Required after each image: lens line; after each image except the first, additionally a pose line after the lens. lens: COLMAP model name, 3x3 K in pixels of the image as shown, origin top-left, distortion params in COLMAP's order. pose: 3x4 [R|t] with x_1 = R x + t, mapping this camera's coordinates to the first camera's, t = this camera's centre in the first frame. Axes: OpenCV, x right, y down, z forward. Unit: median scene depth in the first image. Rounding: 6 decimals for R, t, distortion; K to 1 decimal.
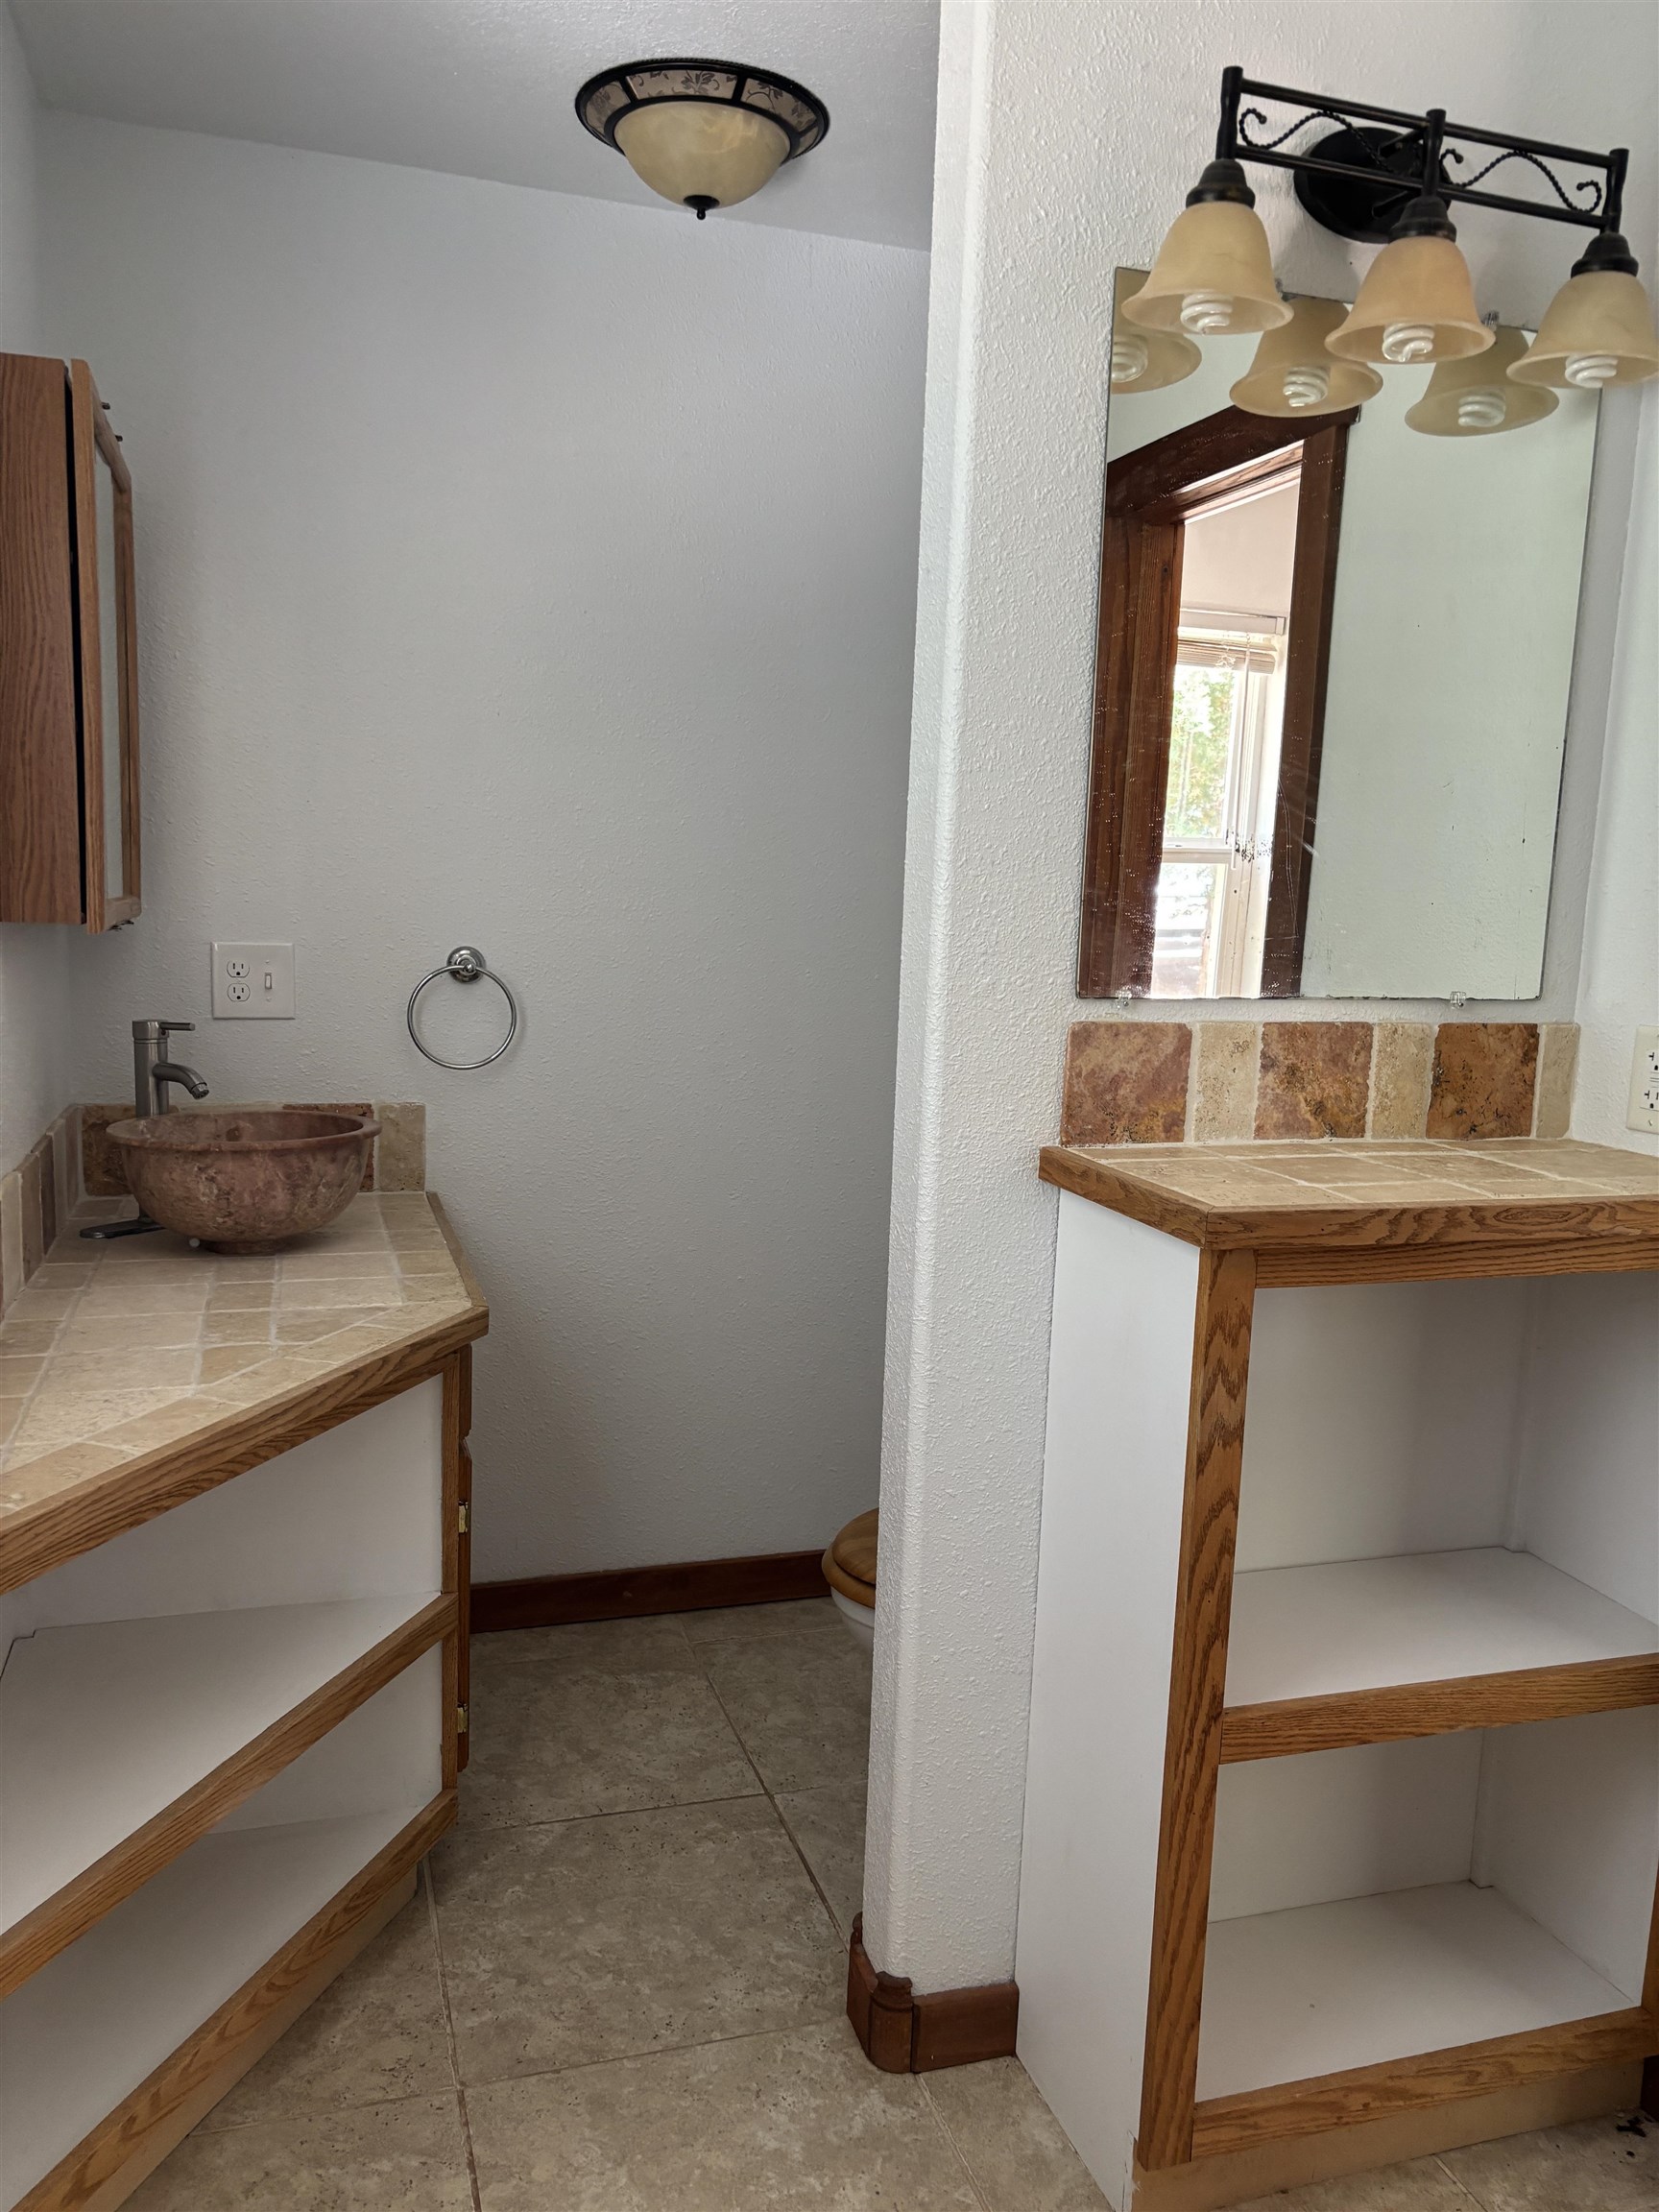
lens RADIAL K [[1667.5, 0, 829.5], [0, 1667.5, 1106.0], [0, 0, 1]] dist [0.087718, -0.097839]
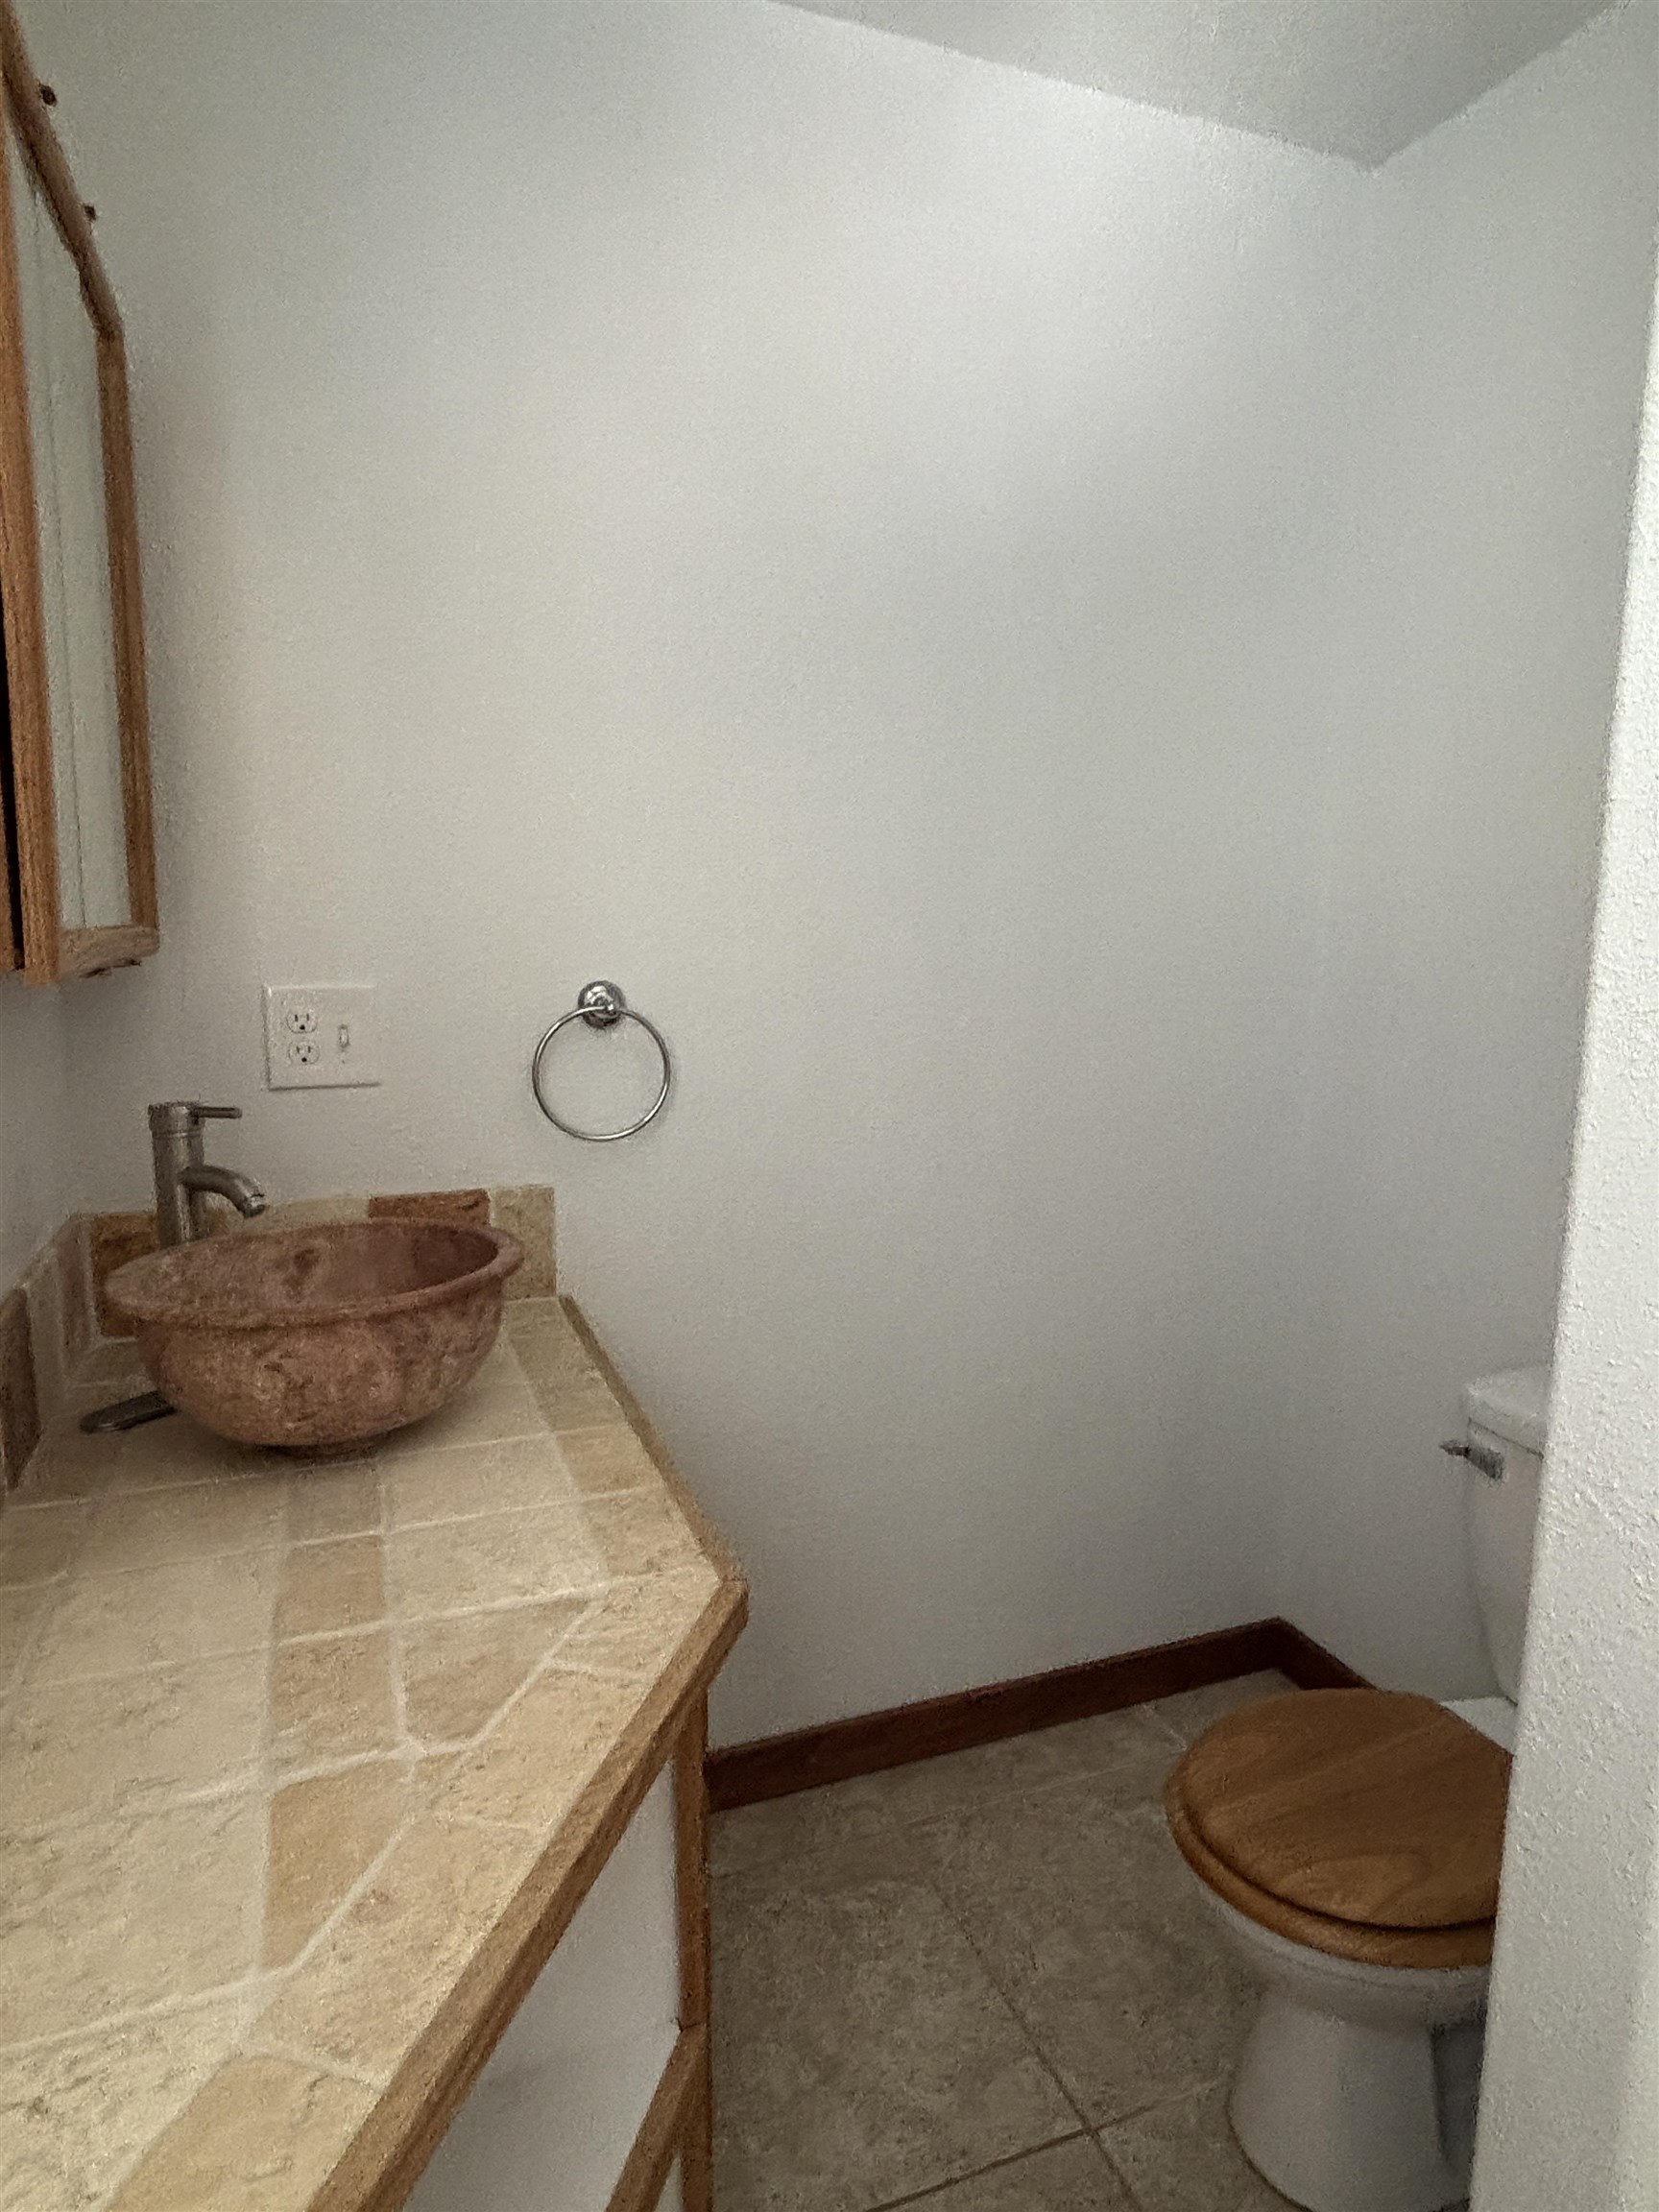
lens RADIAL K [[1227.8, 0, 829.5], [0, 1227.8, 1106.0], [0, 0, 1]] dist [0.062300, -0.039043]
pose [[0.997116, -0.036508, 0.066528, -0.169692], [0.035156, 0.999153, 0.021380, -0.051819], [-0.067252, -0.018980, 0.997555, 0.474434]]
